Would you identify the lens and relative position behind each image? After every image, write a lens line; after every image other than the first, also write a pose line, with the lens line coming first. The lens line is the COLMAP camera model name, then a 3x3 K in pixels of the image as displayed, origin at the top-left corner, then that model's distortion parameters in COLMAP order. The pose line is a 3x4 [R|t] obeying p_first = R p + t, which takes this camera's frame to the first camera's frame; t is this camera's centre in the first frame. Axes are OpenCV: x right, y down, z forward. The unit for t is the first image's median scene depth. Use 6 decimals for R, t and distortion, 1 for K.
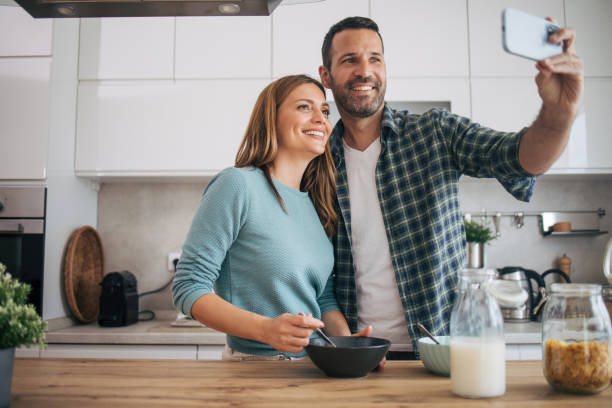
lens RADIAL K [[614.4, 0, 311.2], [0, 614.4, 201.8], [0, 0, 1]] dist [-0.028110, 0.000000]
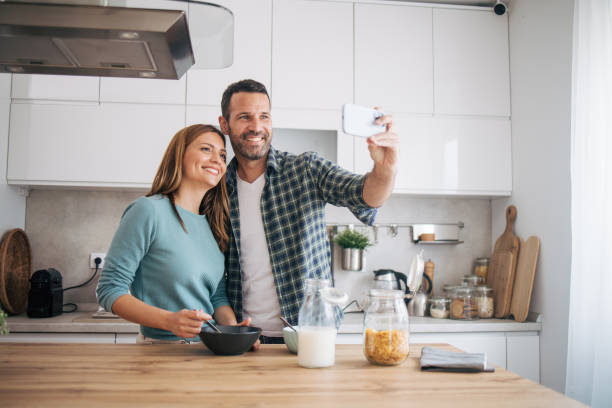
lens RADIAL K [[614.4, 0, 307.4], [0, 614.4, 207.4], [0, 0, 1]] dist [-0.028110, 0.000000]
pose [[0.992538, 0.022914, 0.119764, 0.049164], [-0.025786, 0.999415, 0.022484, -0.065795], [-0.119179, -0.025404, 0.992548, -0.304895]]
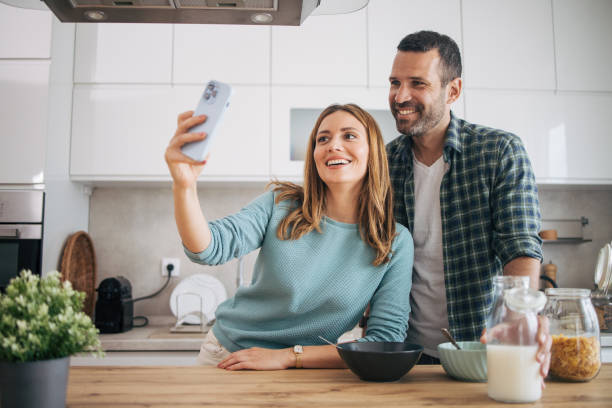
lens RADIAL K [[614.4, 0, 312.4], [0, 614.4, 205.5], [0, 0, 1]] dist [-0.028110, 0.000000]
pose [[0.997962, 0.007436, 0.063376, -0.098109], [-0.007336, 0.999971, -0.001810, -0.004496], [-0.063387, 0.001341, 0.997988, -0.012874]]
